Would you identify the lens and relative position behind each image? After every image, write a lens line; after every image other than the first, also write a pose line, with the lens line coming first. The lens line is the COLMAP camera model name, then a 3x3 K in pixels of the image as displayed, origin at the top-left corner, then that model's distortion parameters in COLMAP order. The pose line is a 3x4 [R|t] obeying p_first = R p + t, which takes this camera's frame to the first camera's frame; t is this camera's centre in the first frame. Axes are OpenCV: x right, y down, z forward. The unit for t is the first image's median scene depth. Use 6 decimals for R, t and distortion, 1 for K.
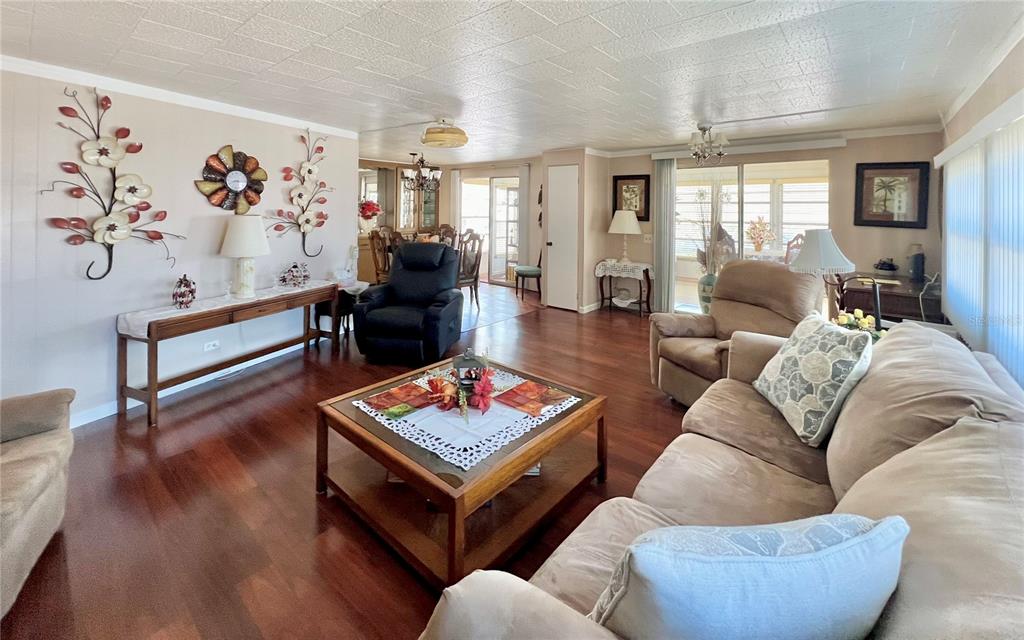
lens RADIAL K [[366.4, 0, 476.9], [0, 366.4, 271.9], [0, 0, 1]] dist [0.000160, 0.000267]
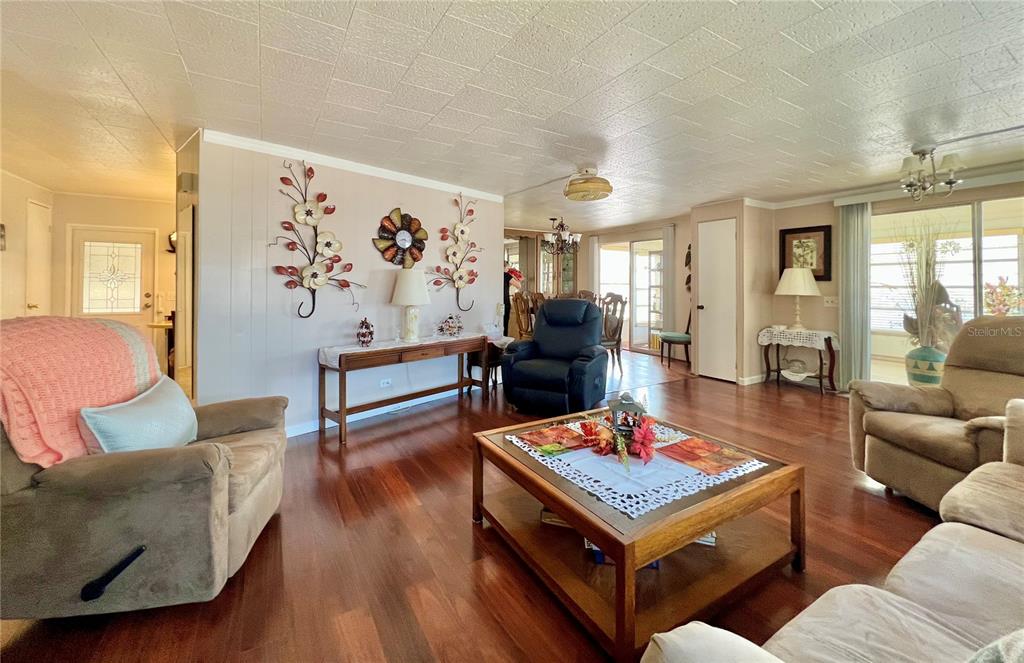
lens RADIAL K [[408.1, 0, 513.3], [0, 408.1, 281.1], [0, 0, 1]] dist [-0.000559, 0.000148]
pose [[0.949584, -0.008723, -0.313392, 0.055979], [0.006783, 0.999950, -0.007280, -0.103684], [0.313440, 0.004787, 0.949596, -0.085716]]
